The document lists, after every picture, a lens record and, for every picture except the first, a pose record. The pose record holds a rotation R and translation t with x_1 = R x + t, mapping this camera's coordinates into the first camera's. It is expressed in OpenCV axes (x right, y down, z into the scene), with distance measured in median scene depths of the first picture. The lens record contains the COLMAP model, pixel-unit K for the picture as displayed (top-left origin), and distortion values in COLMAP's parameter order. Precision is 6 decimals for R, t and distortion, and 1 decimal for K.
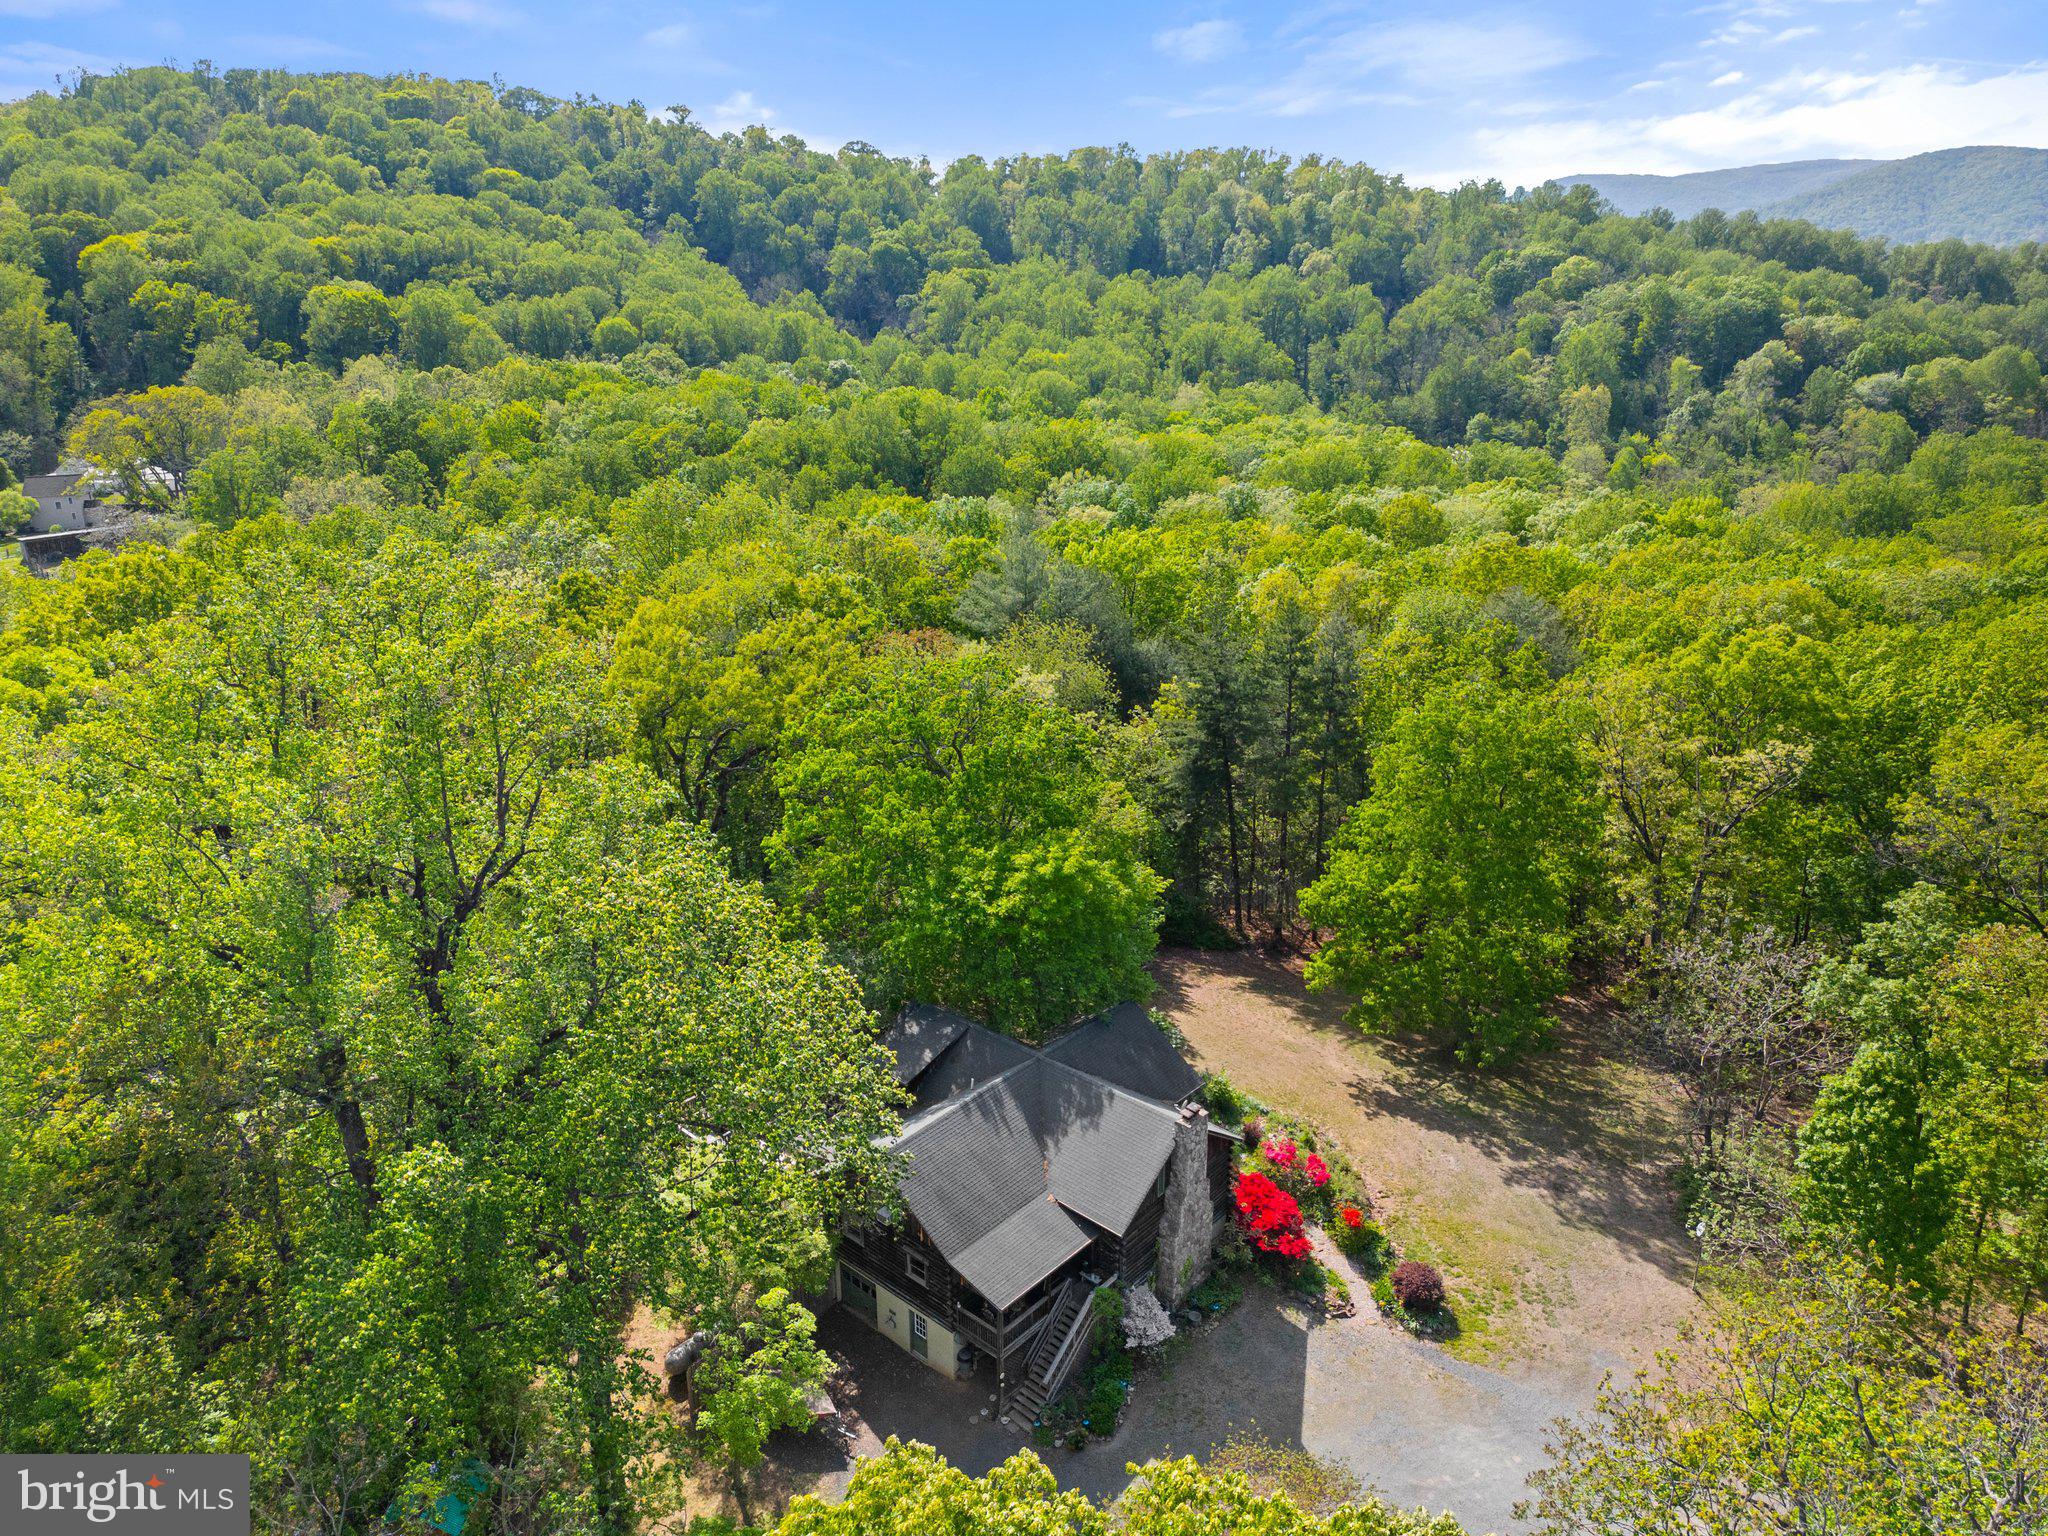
lens RADIAL K [[1539.4, 0, 1022.3], [0, 1539.4, 764.2], [0, 0, 1]] dist [0.128784, -0.124191]
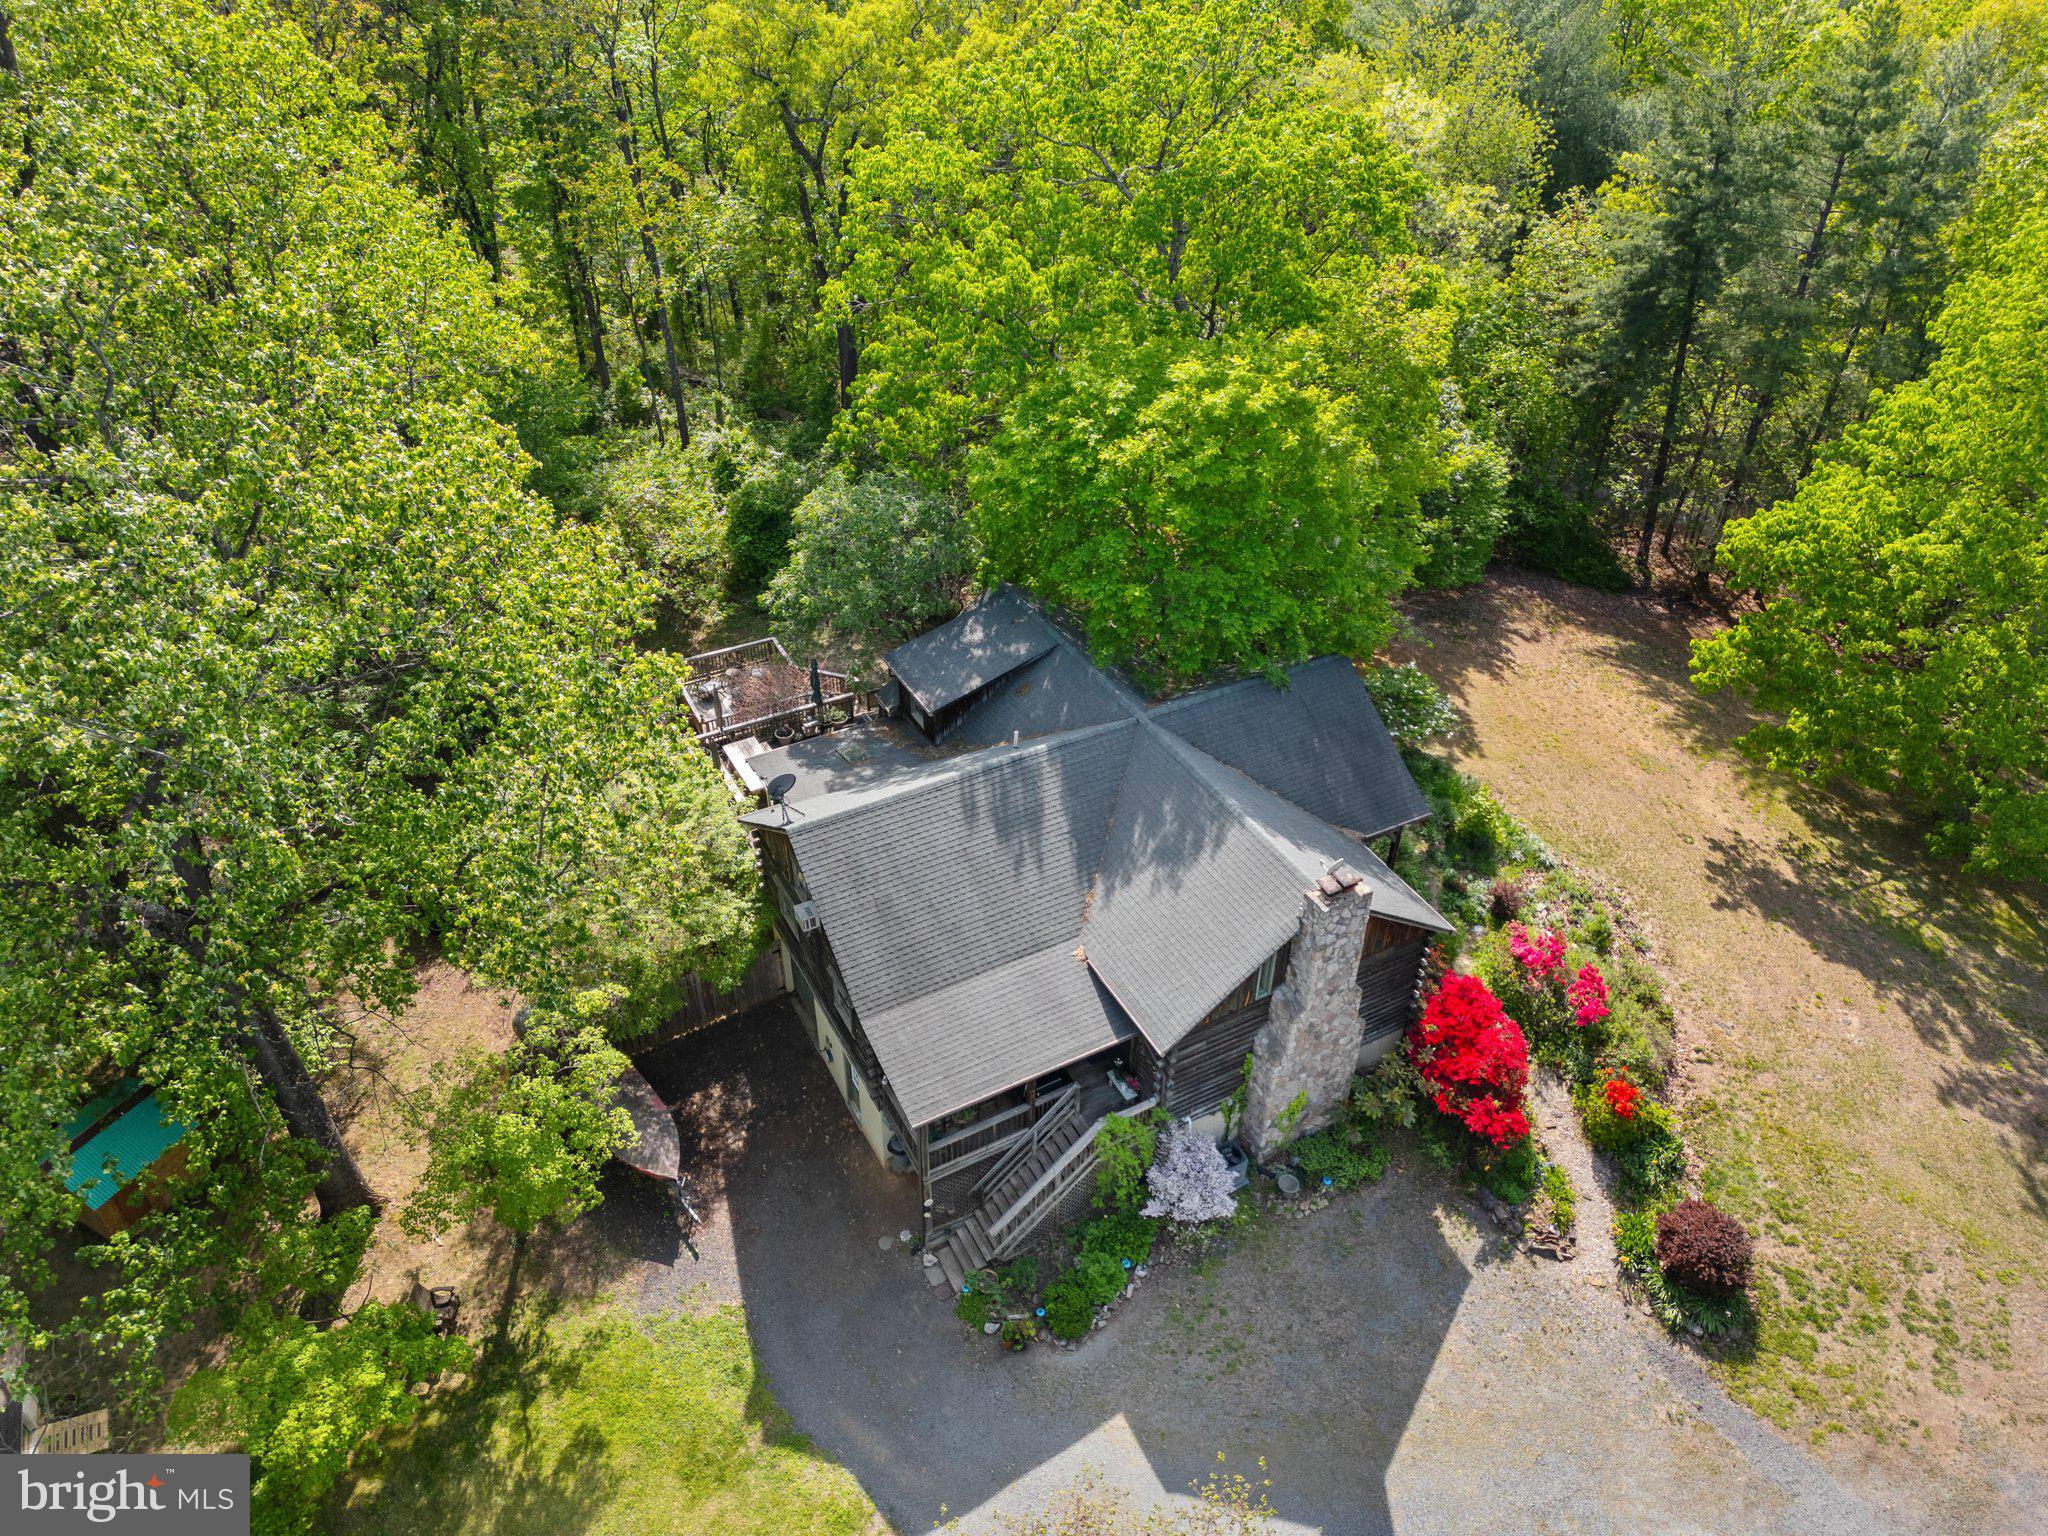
lens RADIAL K [[1539.4, 0, 1022.3], [0, 1539.4, 764.2], [0, 0, 1]] dist [0.128784, -0.124191]
pose [[0.942609, 0.227571, -0.244334, 0.116084], [-0.147079, 0.939937, 0.308037, 0.030235], [0.299759, -0.254422, 0.919464, 0.431934]]
